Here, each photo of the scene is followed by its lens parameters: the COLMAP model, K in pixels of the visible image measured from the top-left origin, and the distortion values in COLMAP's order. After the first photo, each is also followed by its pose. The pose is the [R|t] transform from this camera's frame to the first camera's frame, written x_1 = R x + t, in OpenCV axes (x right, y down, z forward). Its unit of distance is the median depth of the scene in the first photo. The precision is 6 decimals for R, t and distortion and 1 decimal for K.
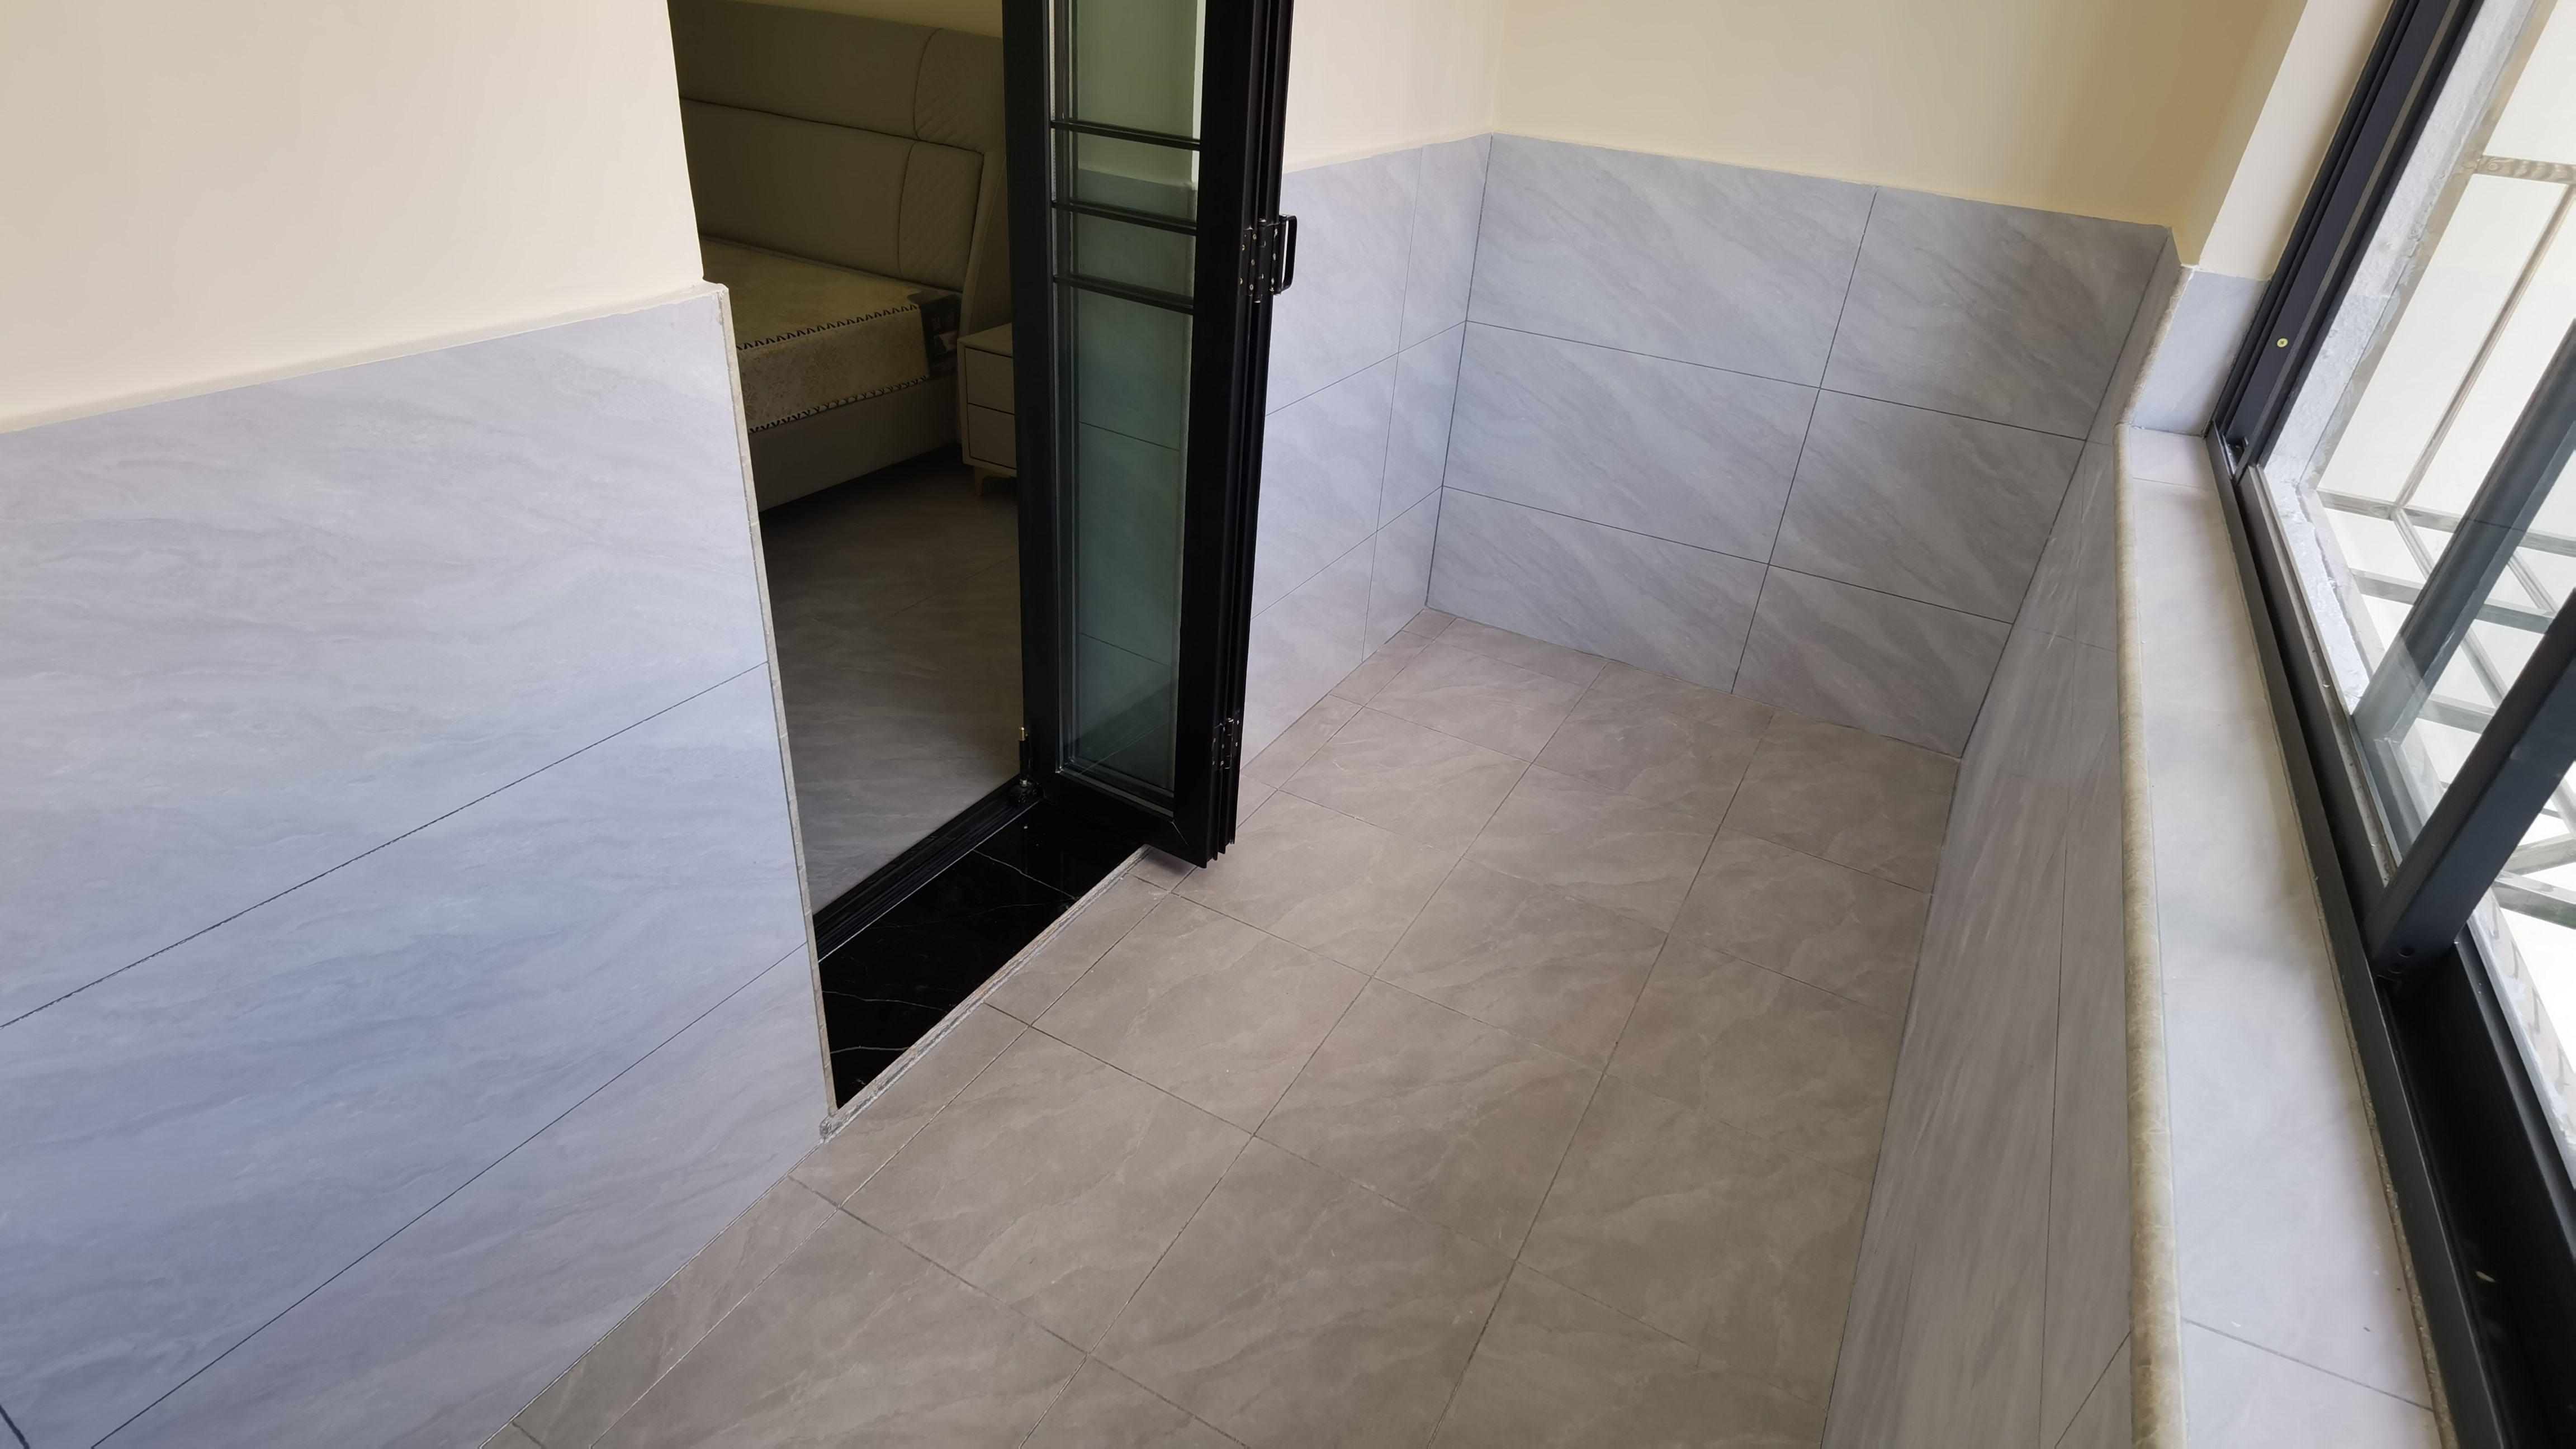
lens RADIAL K [[1313.1, 0, 1288.0], [0, 1313.1, 724.5], [0, 0, 1]] dist [-0.004489, -0.001765]
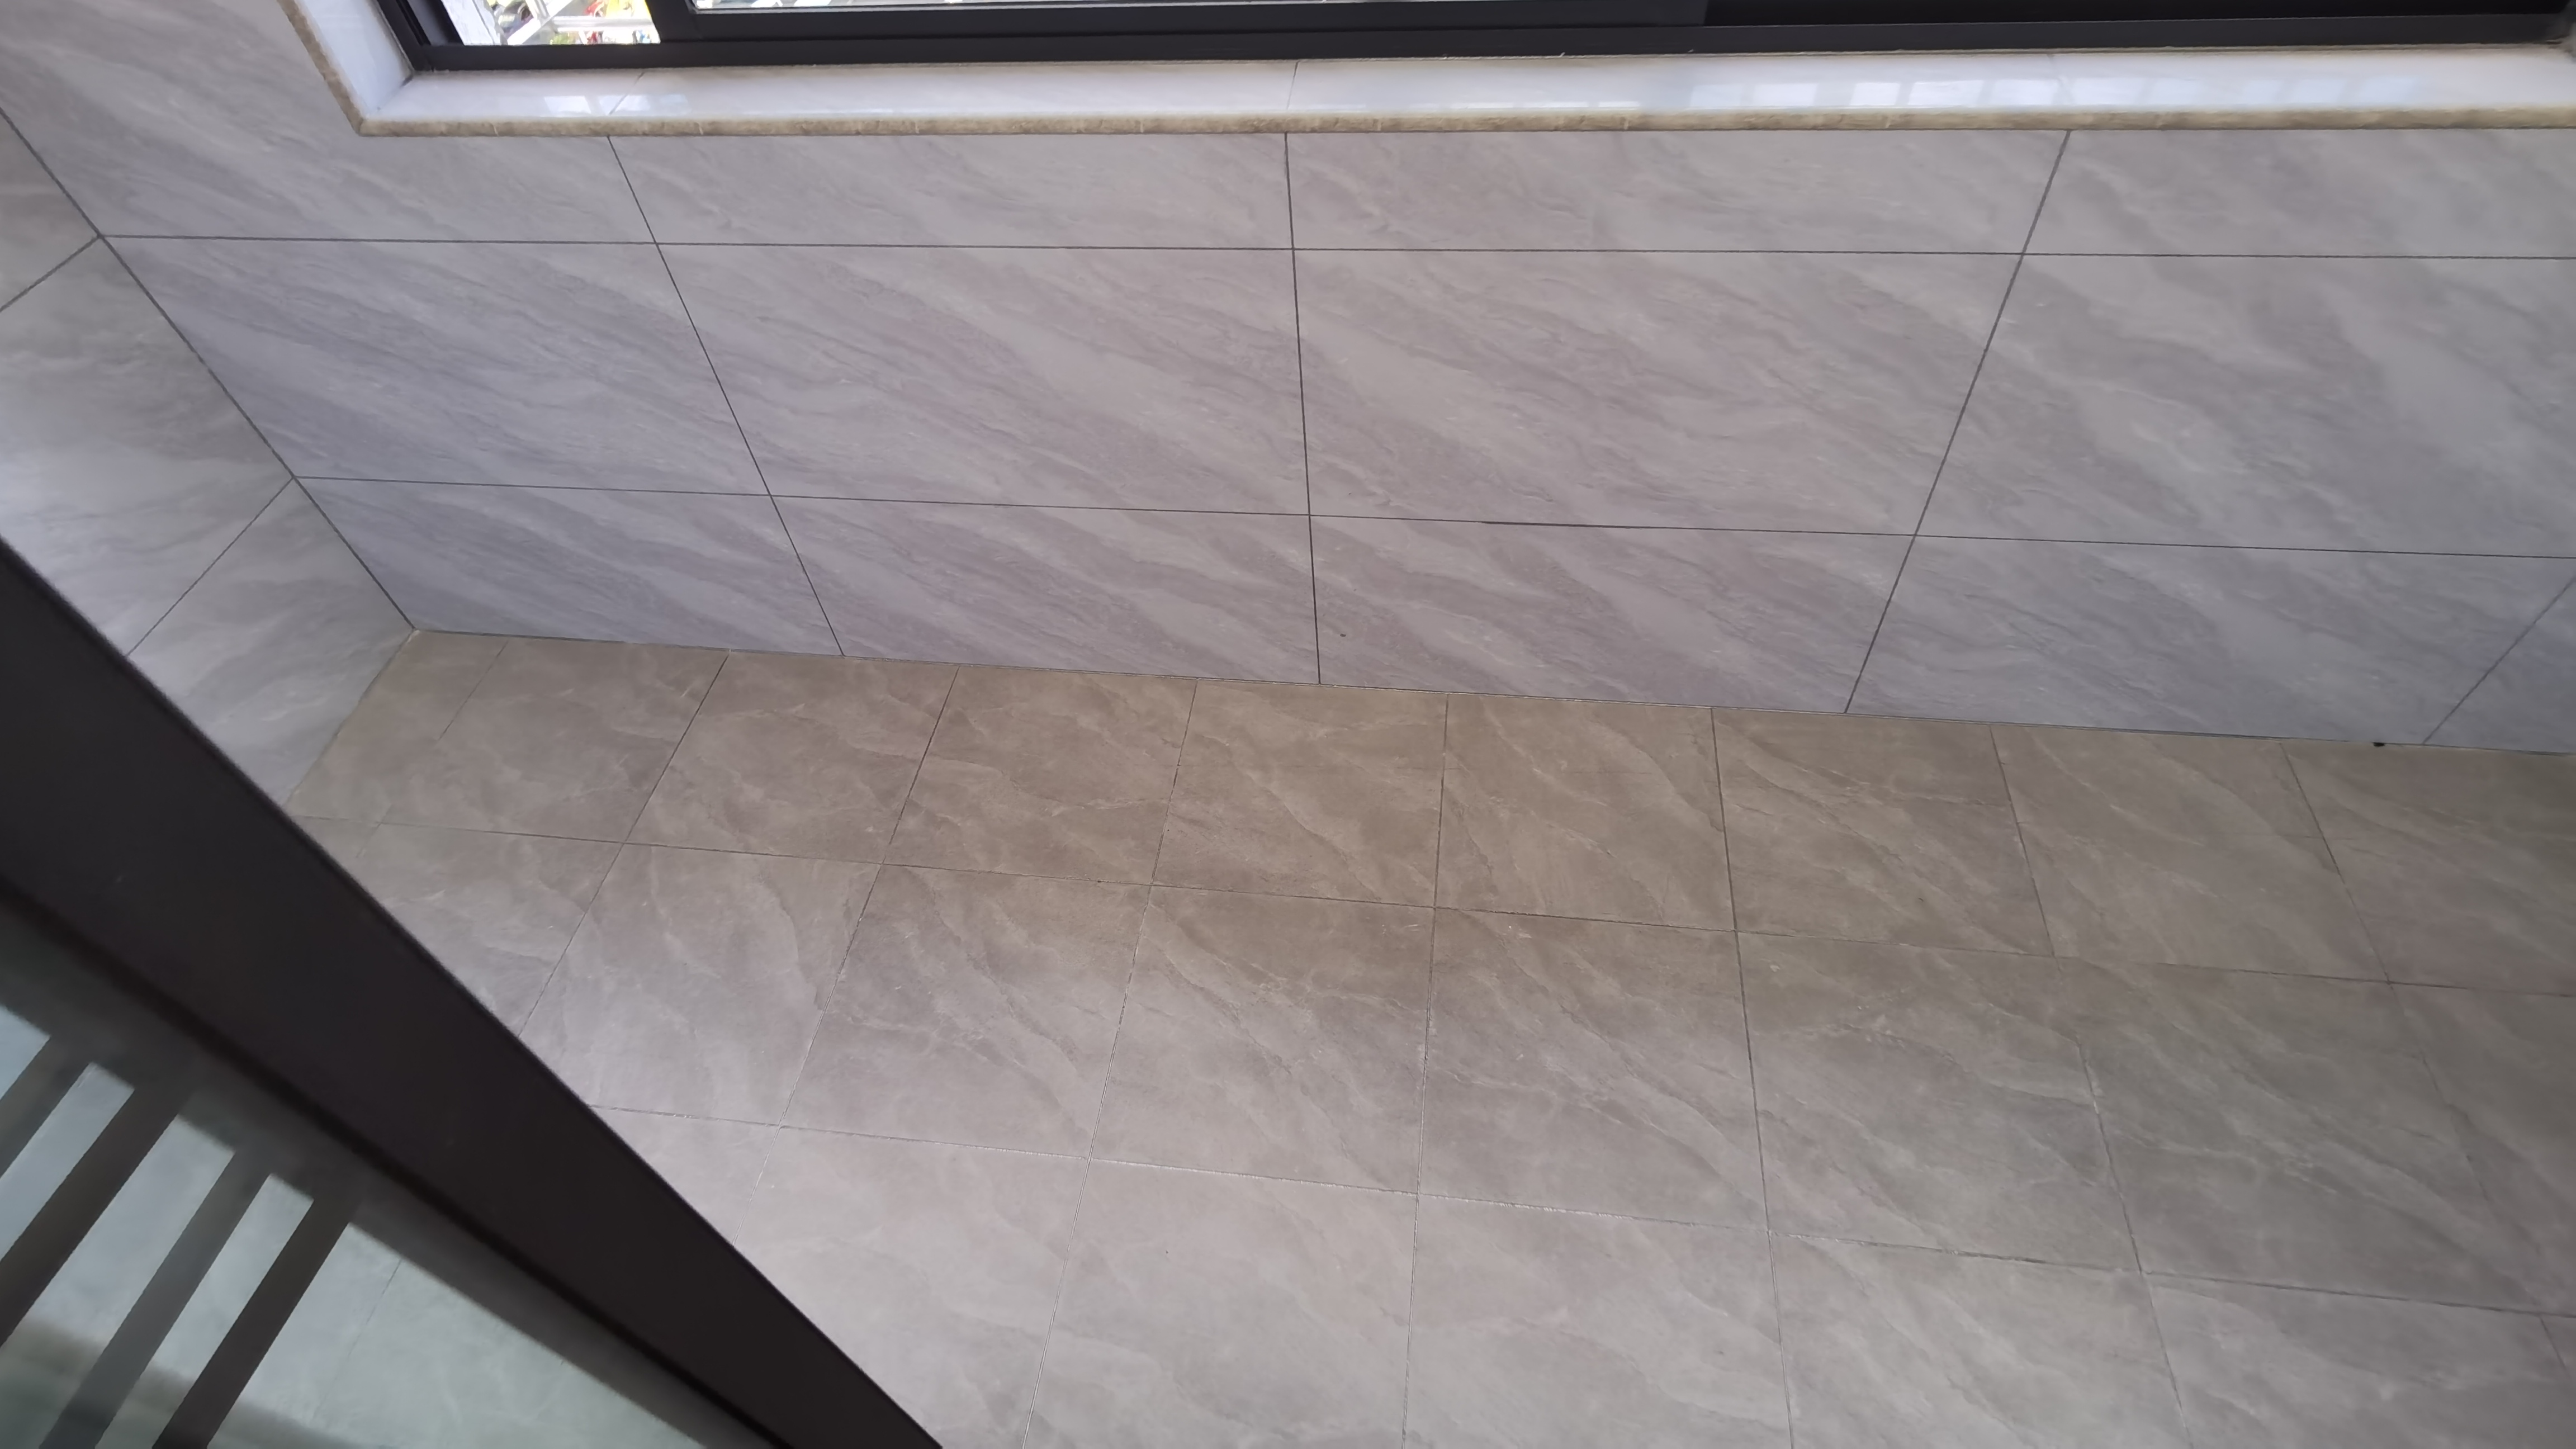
lens RADIAL K [[1313.1, 0, 1288.0], [0, 1313.1, 724.5], [0, 0, 1]] dist [-0.004489, -0.001765]
pose [[-0.362138, -0.735270, 0.572917, -0.256343], [0.509321, 0.358682, 0.782265, -0.482973], [-0.780671, 0.575087, 0.244596, 0.714583]]
